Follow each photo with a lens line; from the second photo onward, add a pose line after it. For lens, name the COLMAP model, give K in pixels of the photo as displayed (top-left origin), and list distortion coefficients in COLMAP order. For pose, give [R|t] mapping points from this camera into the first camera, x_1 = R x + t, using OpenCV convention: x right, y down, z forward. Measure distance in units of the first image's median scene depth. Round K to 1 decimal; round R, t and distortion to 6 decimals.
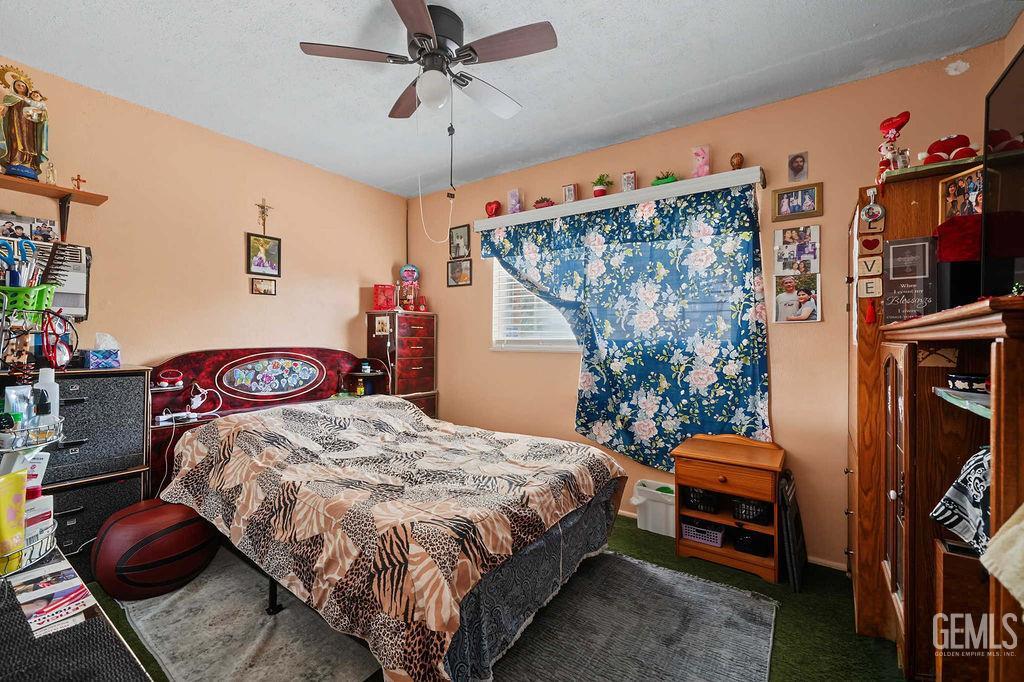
lens RADIAL K [[434.0, 0, 505.1], [0, 434.0, 338.6], [0, 0, 1]] dist [0.003909, 0.000544]
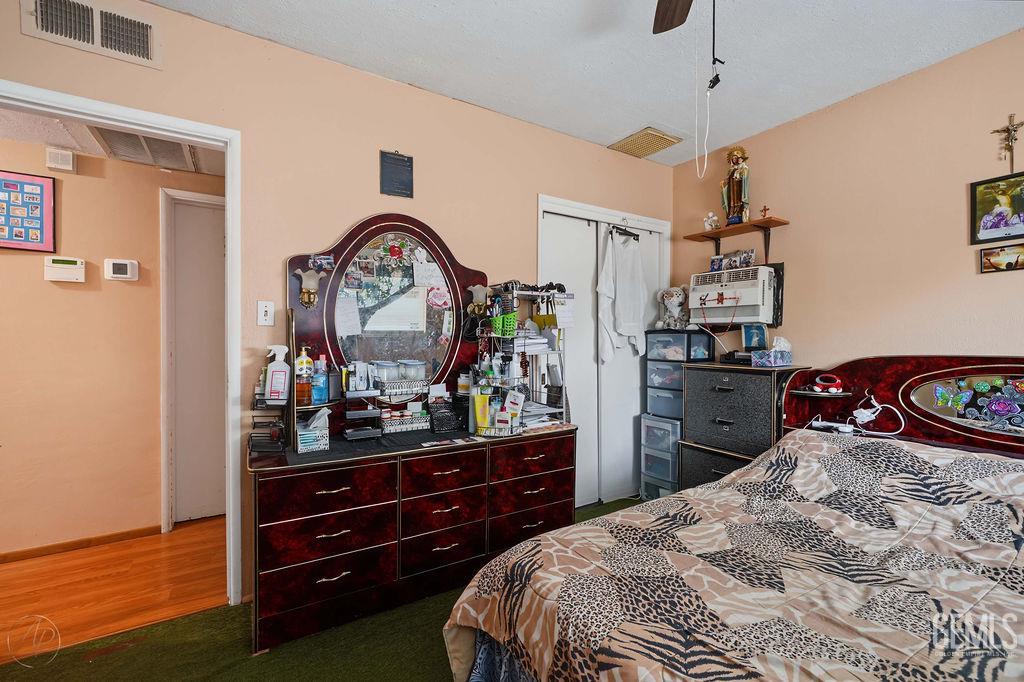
lens RADIAL K [[434.0, 0, 505.2], [0, 434.0, 342.4], [0, 0, 1]] dist [0.003909, 0.000544]
pose [[-0.394010, -0.000971, -0.919106, 0.338042], [-0.004991, 0.999987, 0.001084, 0.003954], [0.919093, 0.005015, -0.394009, 0.668548]]
